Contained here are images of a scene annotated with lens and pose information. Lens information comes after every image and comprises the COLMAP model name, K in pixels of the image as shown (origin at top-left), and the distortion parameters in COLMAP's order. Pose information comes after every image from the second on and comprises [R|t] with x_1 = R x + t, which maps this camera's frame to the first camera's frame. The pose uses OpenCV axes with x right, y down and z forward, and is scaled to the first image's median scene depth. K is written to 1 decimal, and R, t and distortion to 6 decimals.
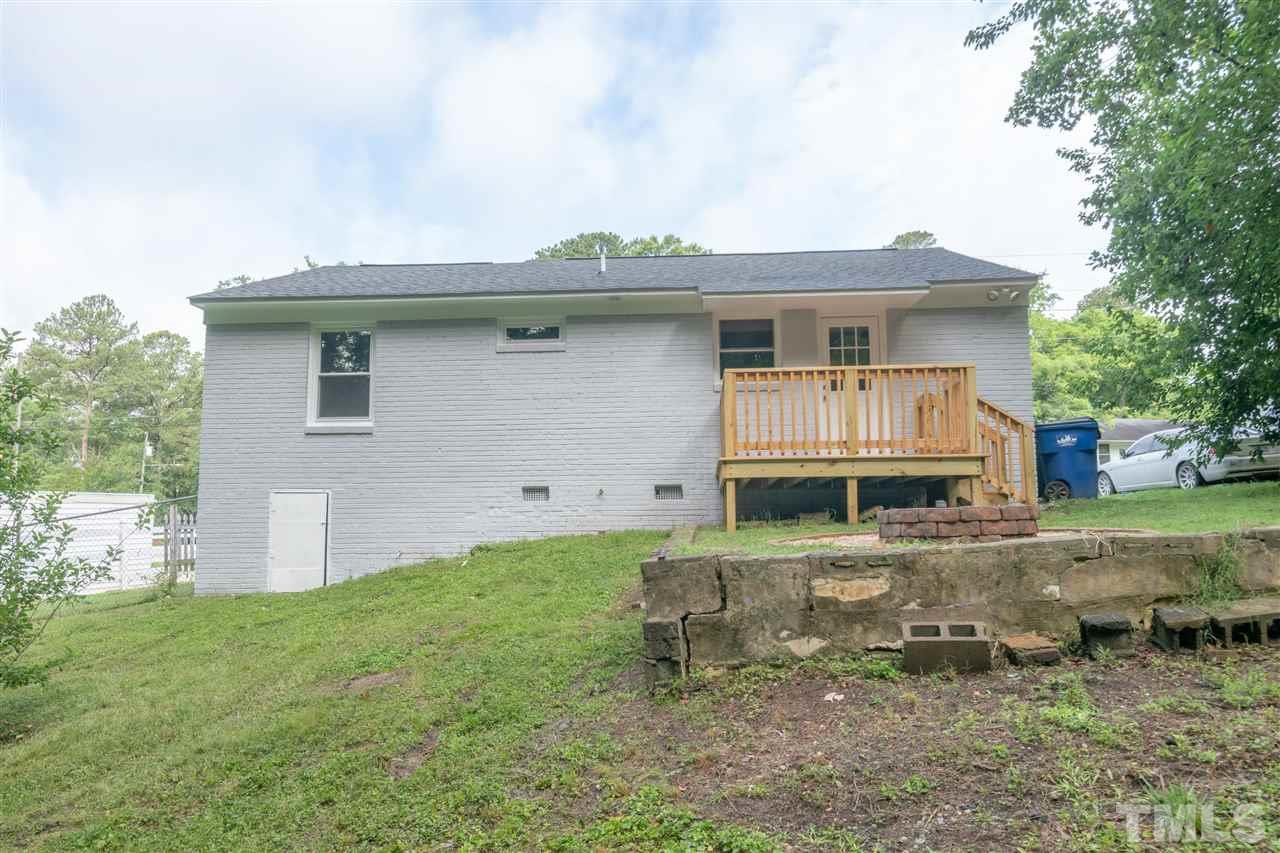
lens RADIAL K [[915.2, 0, 642.0], [0, 915.2, 416.6], [0, 0, 1]] dist [0.030106, -0.000560]
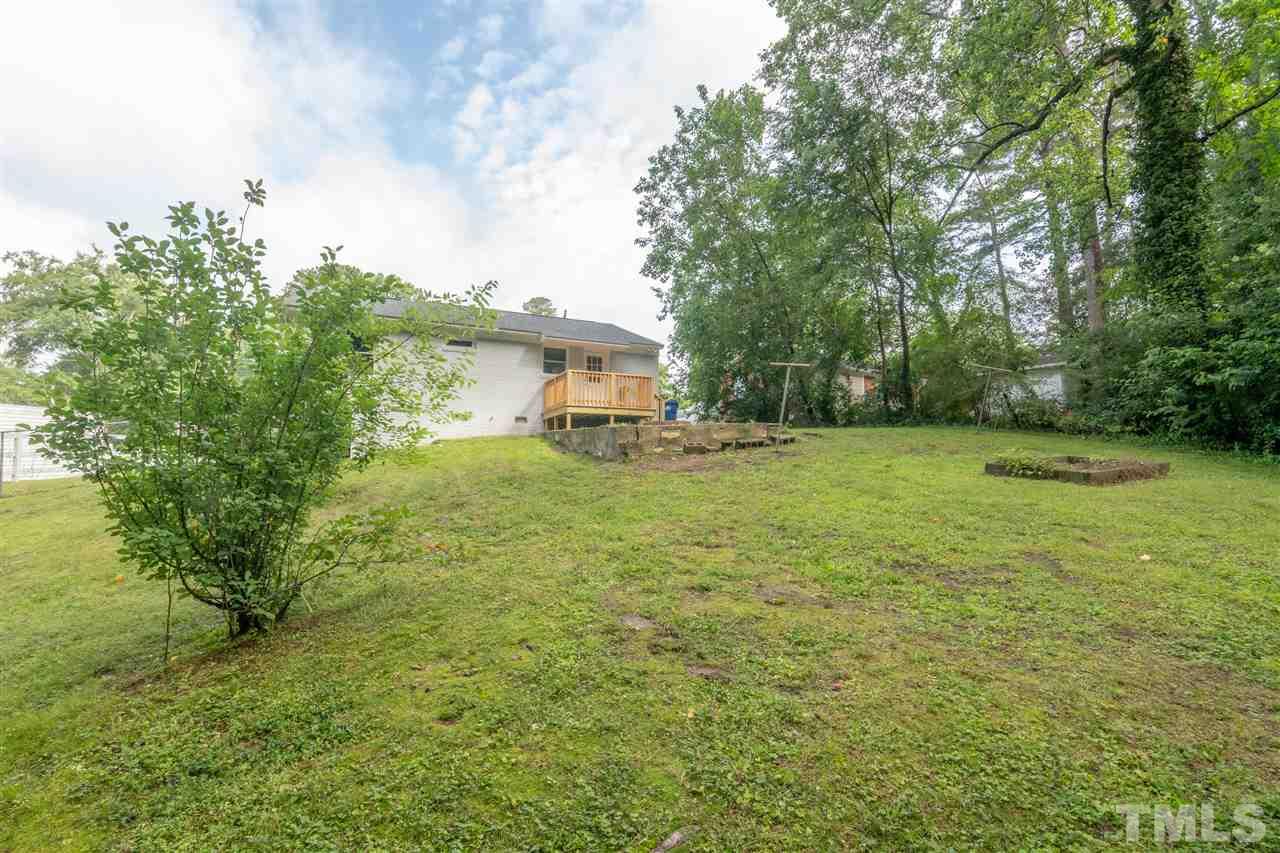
lens RADIAL K [[555.1, 0, 639.0], [0, 555.1, 431.4], [0, 0, 1]] dist [-0.008377, -0.002521]
pose [[0.870224, 0.040819, 0.490962, -0.393604], [-0.068566, 0.996898, 0.038651, 0.036911], [-0.487861, -0.067298, 0.870323, -0.360367]]
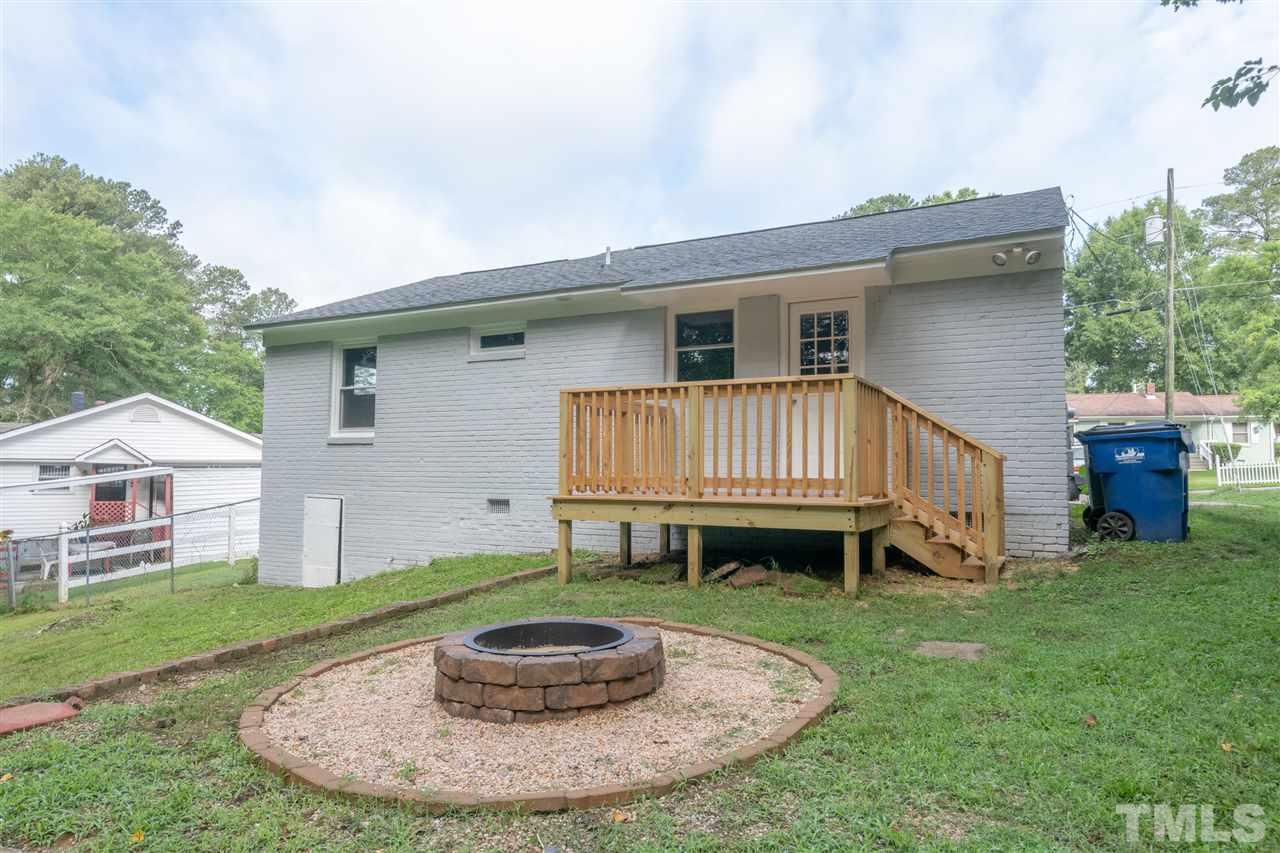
lens RADIAL K [[788.5, 0, 639.2], [0, 788.5, 434.5], [0, 0, 1]] dist [0.003405, 0.001652]
pose [[0.913573, -0.004350, -0.406652, 0.362846], [0.037994, 0.996482, 0.074697, -0.049620], [0.404897, -0.083691, 0.910524, 0.297532]]
